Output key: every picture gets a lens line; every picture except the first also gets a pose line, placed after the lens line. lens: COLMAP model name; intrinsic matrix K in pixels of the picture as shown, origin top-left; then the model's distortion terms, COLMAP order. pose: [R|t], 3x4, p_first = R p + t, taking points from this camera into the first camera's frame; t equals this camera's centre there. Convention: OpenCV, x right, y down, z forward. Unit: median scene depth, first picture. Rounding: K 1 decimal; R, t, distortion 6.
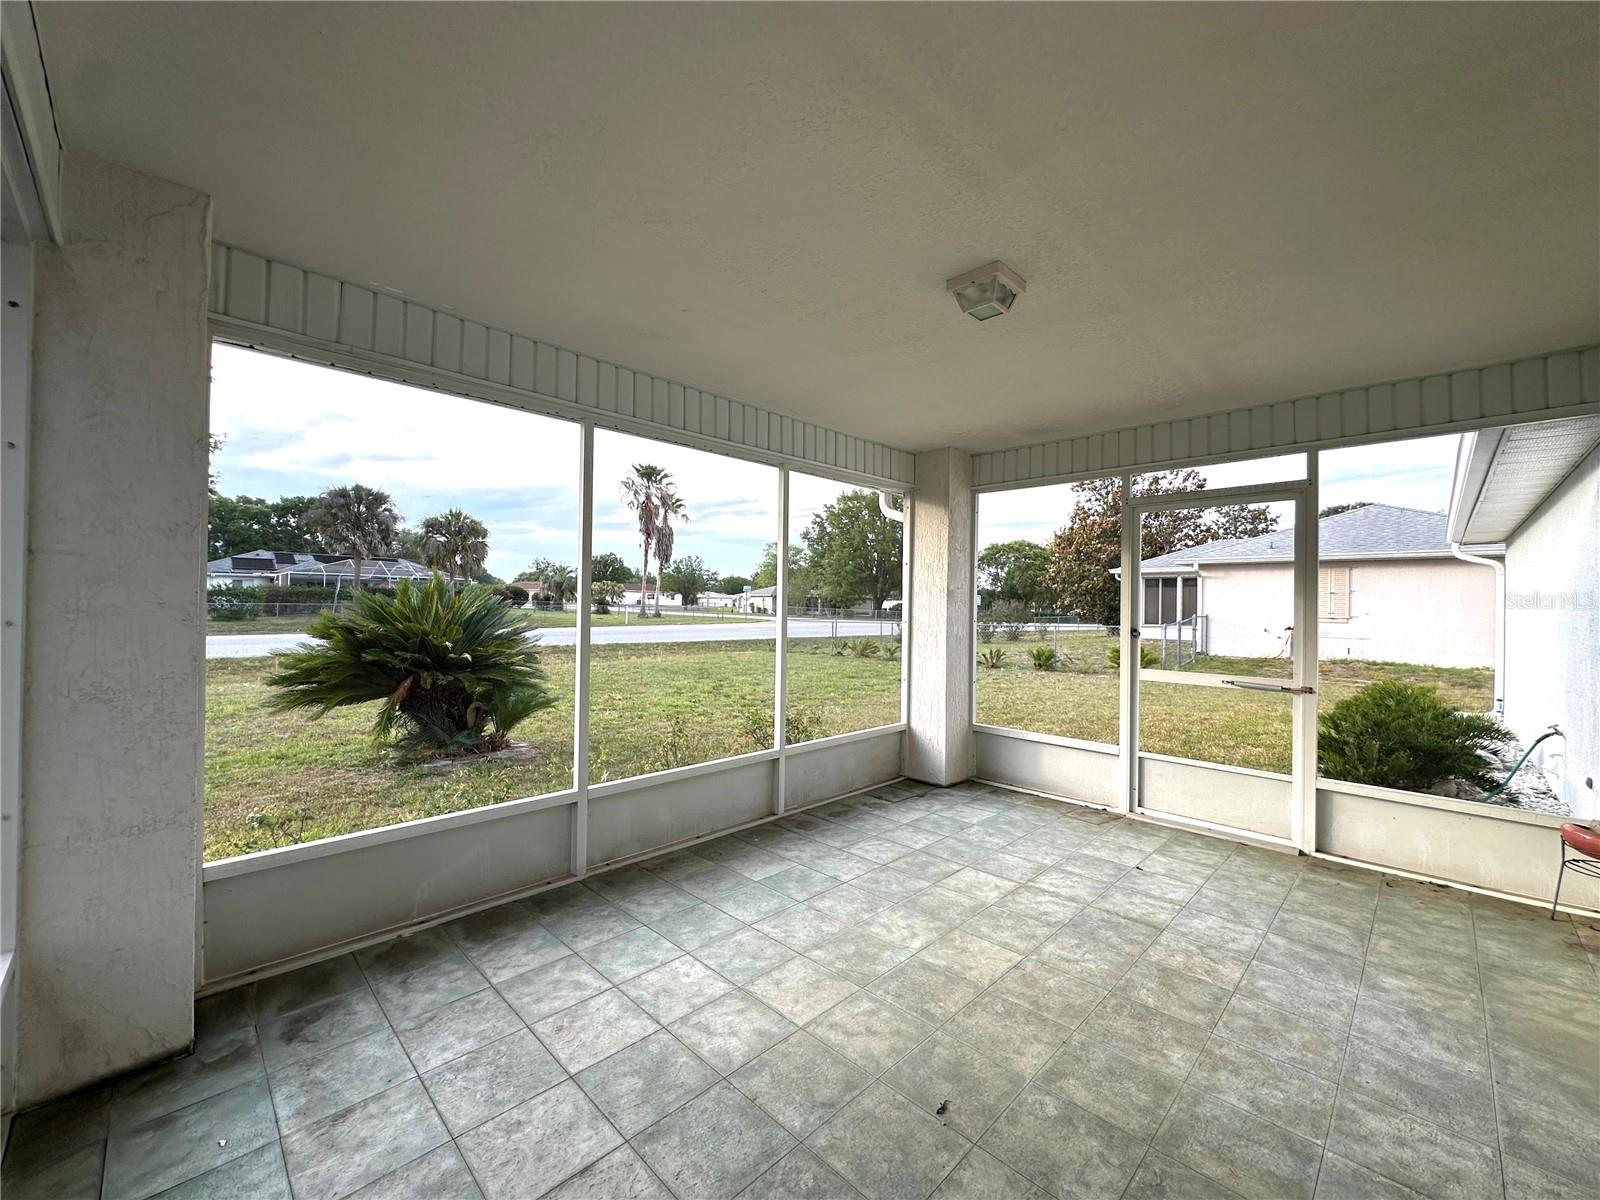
lens RADIAL K [[645.1, 0, 800.9], [0, 645.1, 604.0], [0, 0, 1]] dist [-0.000369, 0.000111]
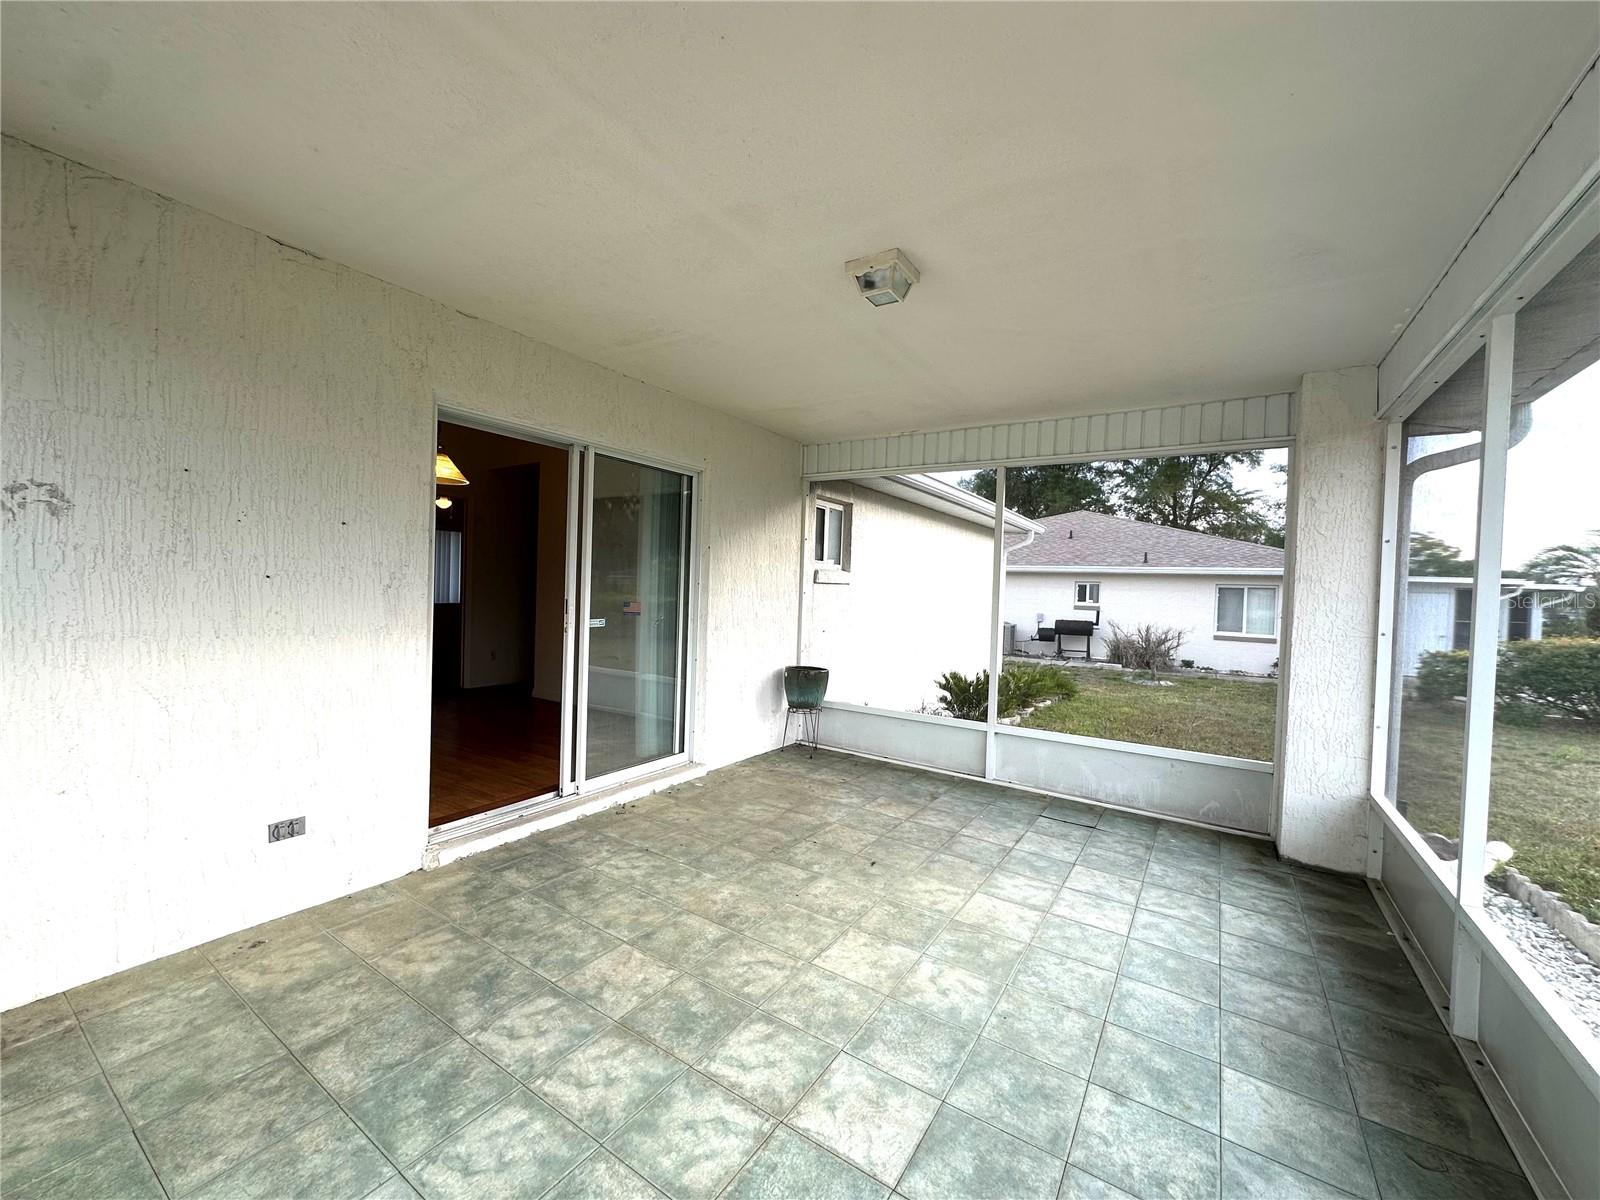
lens RADIAL K [[645.1, 0, 799.9], [0, 645.1, 598.7], [0, 0, 1]] dist [-0.000369, 0.000111]
pose [[-0.978244, -0.046517, -0.202175, 0.562786], [-0.049265, 0.998749, 0.008578, 0.015323], [0.201523, 0.018351, -0.979312, 1.856527]]
